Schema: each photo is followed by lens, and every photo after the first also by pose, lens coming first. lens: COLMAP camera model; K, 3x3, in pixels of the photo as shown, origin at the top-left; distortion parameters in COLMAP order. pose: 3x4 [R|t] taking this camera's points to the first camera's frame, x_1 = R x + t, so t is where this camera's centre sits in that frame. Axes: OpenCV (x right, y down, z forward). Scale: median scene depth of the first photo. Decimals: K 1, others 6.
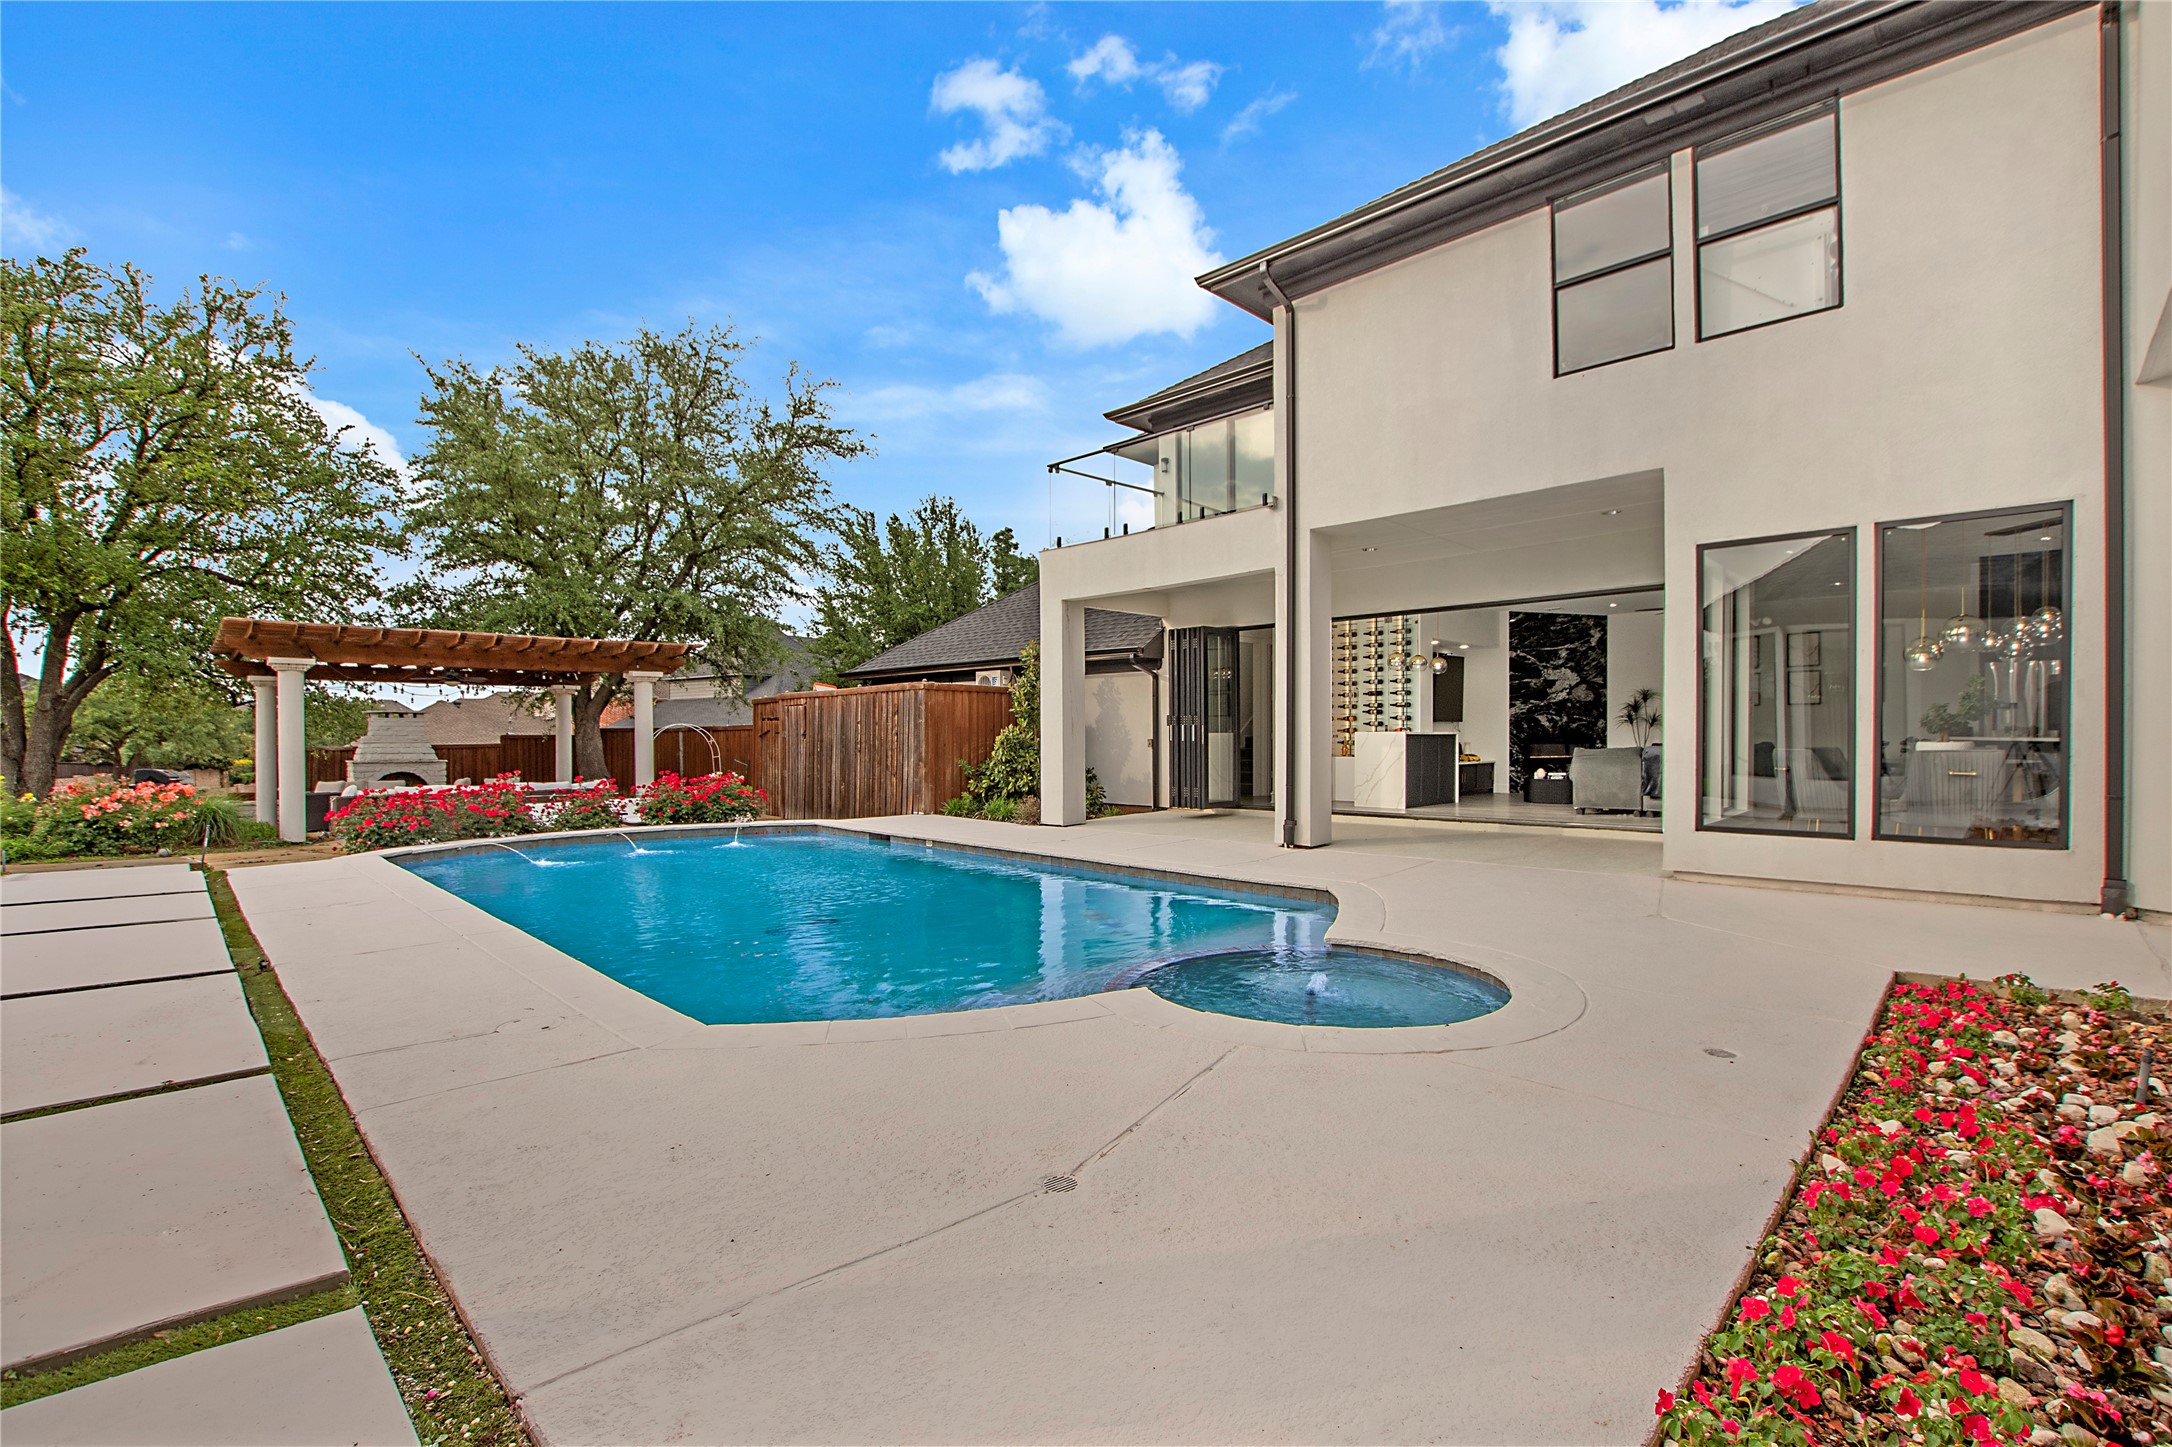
lens RADIAL K [[969.2, 0, 1085.3], [0, 969.2, 731.7], [0, 0, 1]] dist [-0.036920, 0.006717]
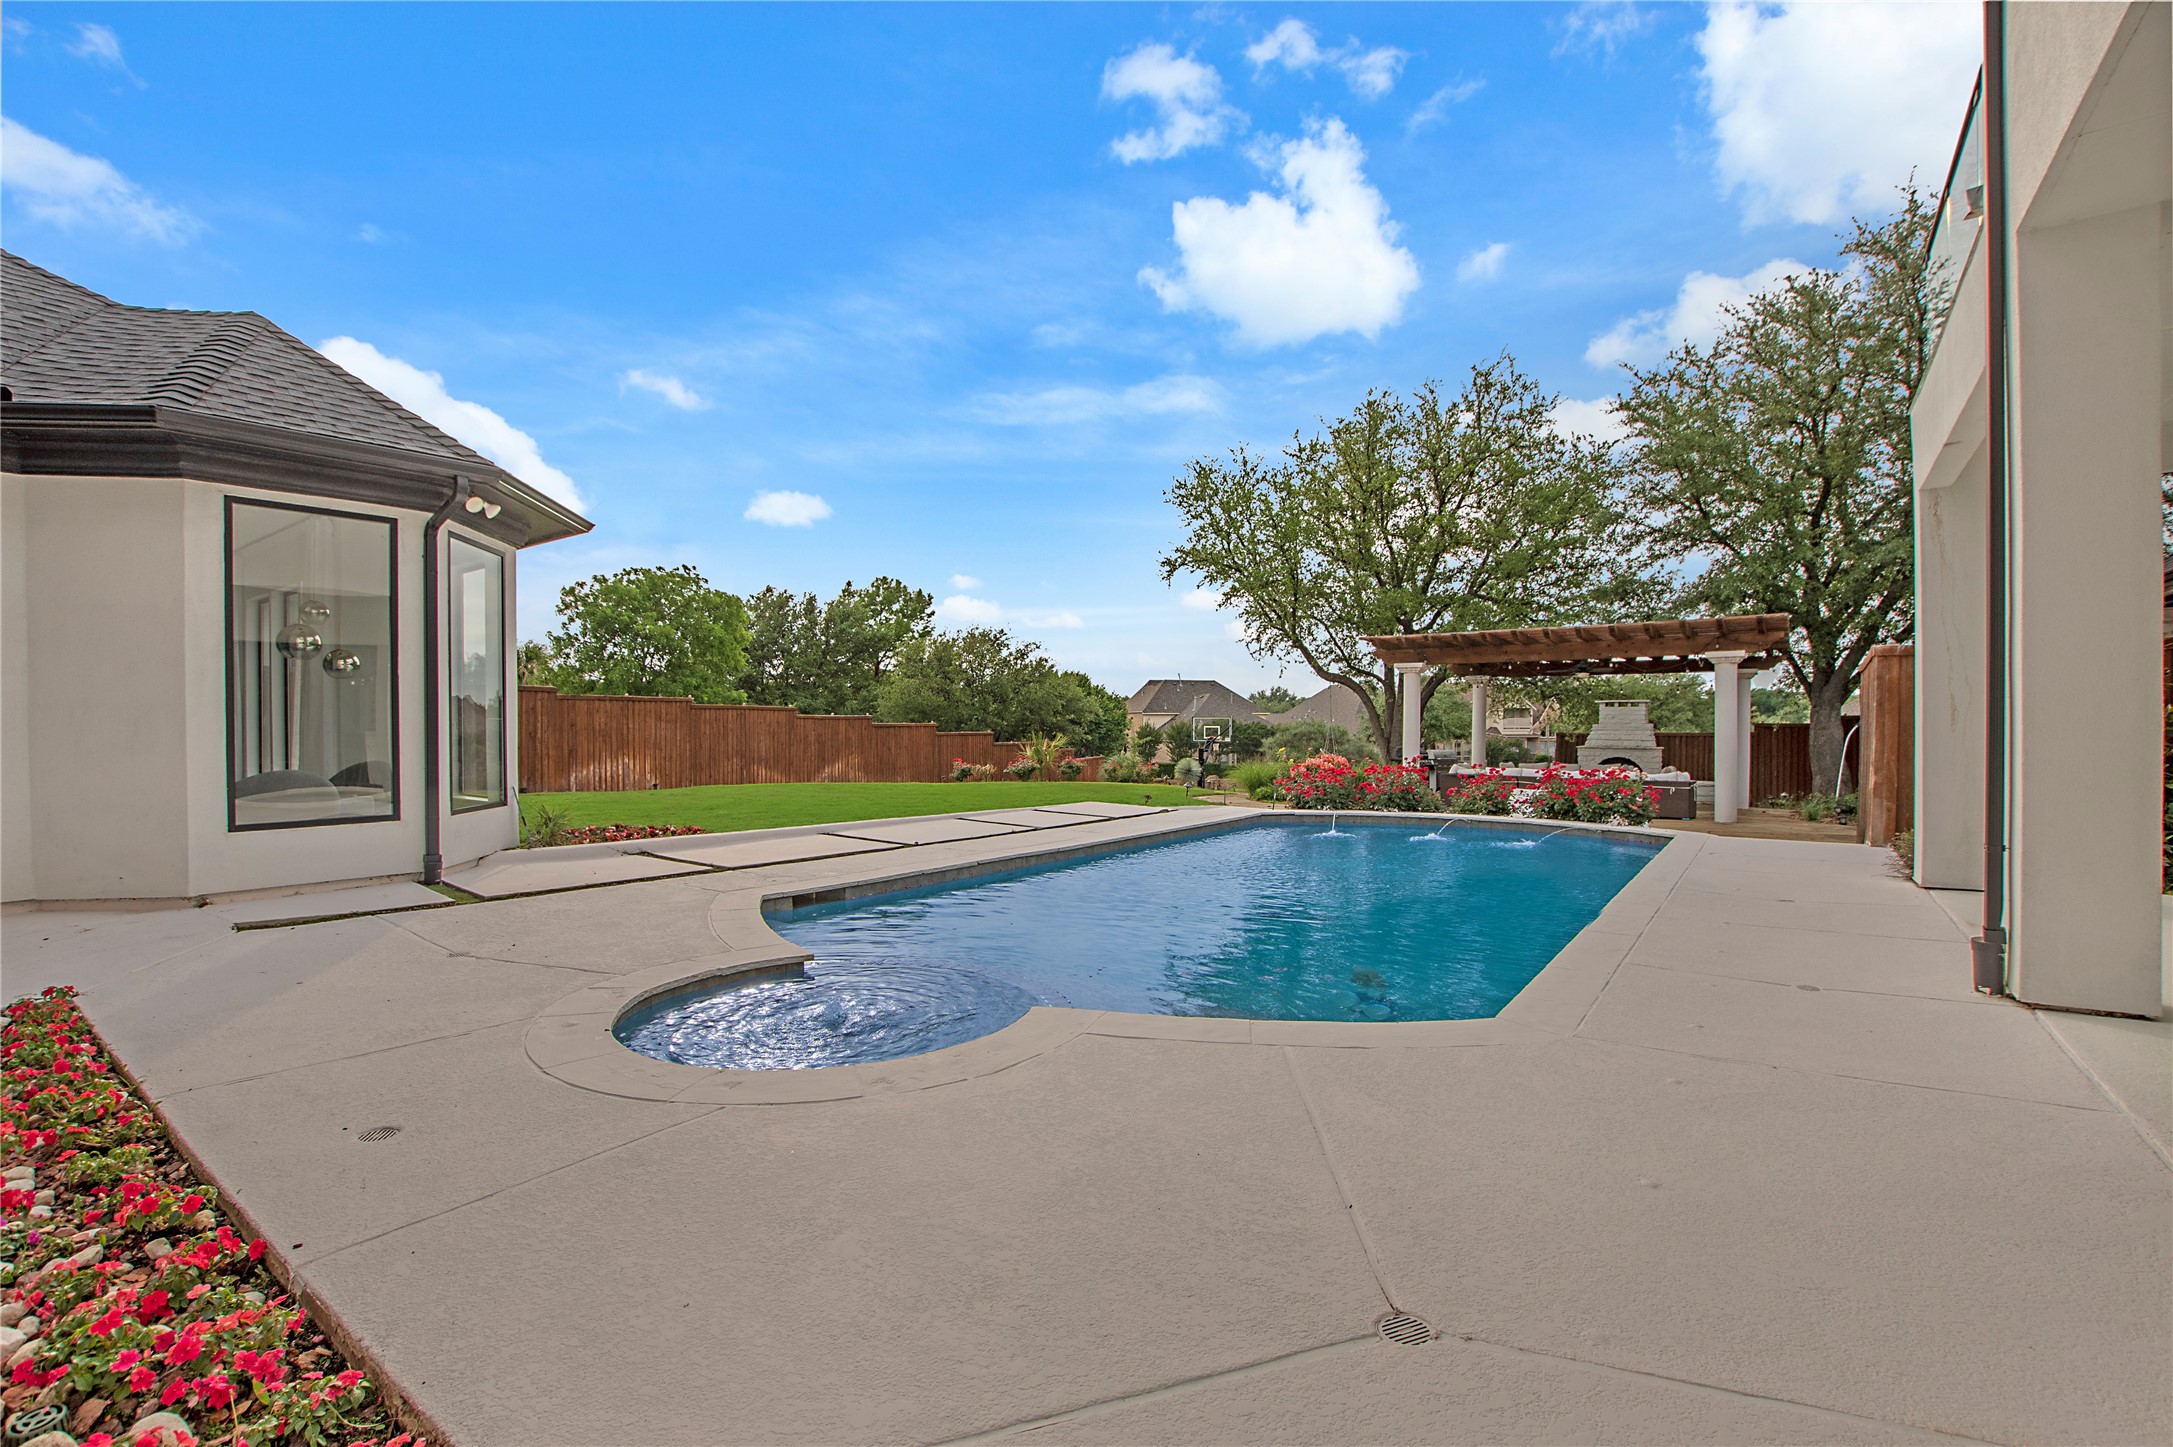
lens RADIAL K [[968.5, 0, 1086.8], [0, 968.5, 734.5], [0, 0, 1]] dist [-0.042265, 0.012064]
pose [[0.146042, 0.015186, -0.989162, 0.381007], [0.001132, 0.999879, 0.015517, -0.001196], [0.989278, -0.003386, 0.146007, 0.363738]]
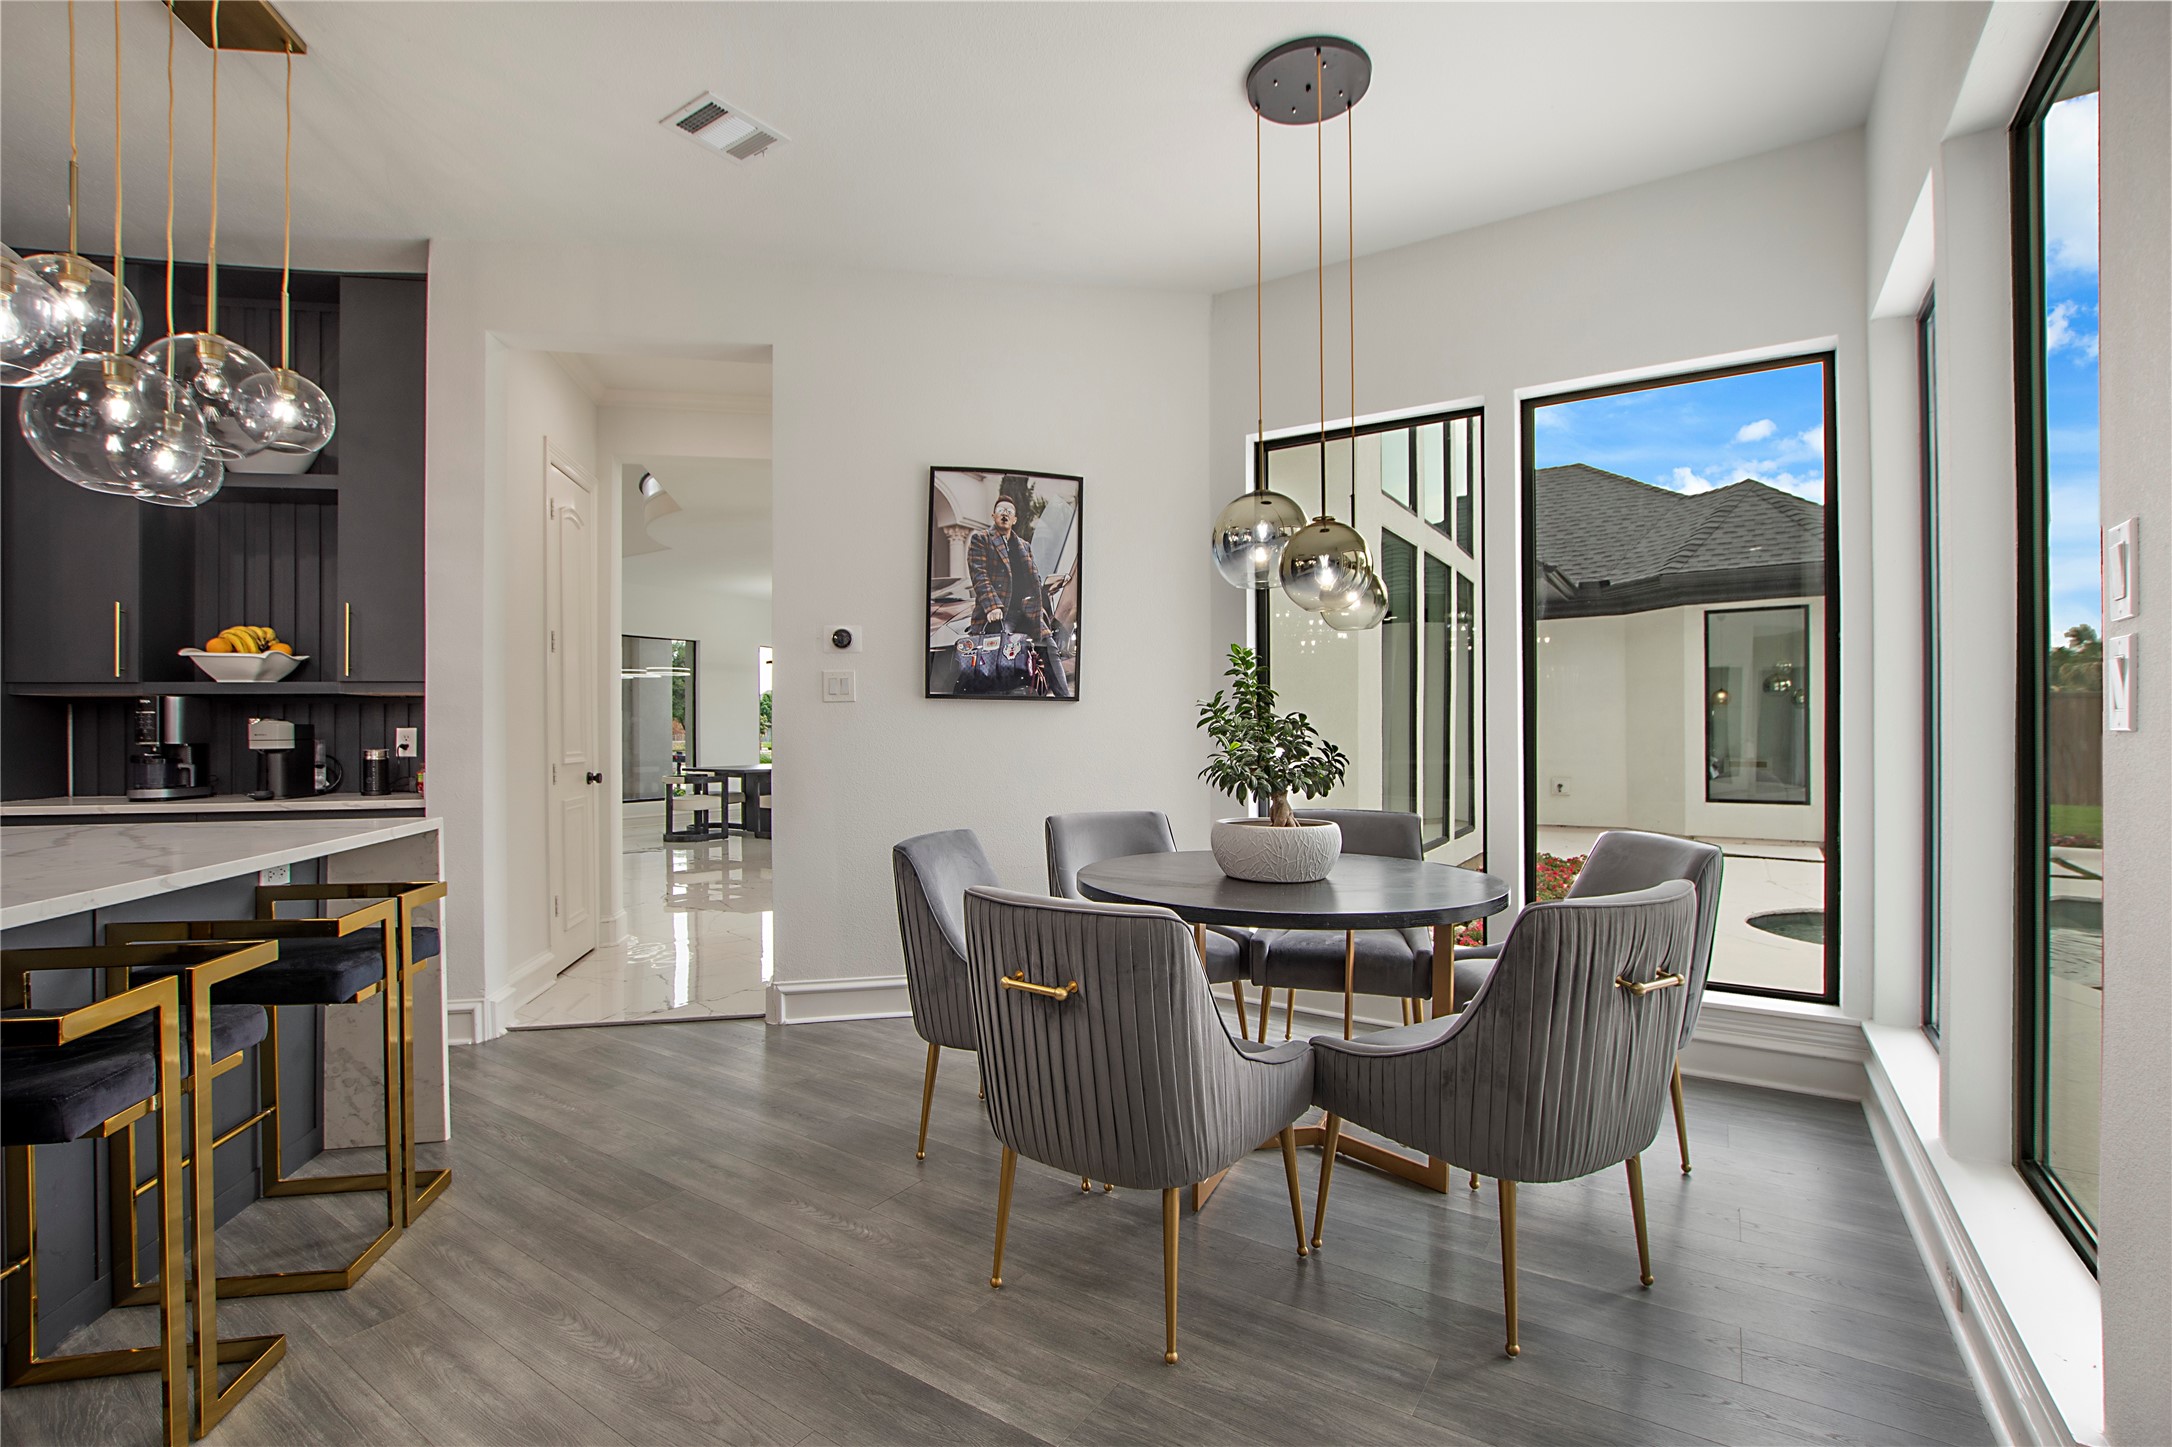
lens RADIAL K [[969.2, 0, 1085.3], [0, 969.2, 731.7], [0, 0, 1]] dist [-0.036920, 0.006717]
pose [[-0.980840, 0.009591, -0.194579, 0.527160], [0.009191, 0.999953, 0.002963, -0.012546], [0.194599, 0.001118, -0.980882, 0.673365]]
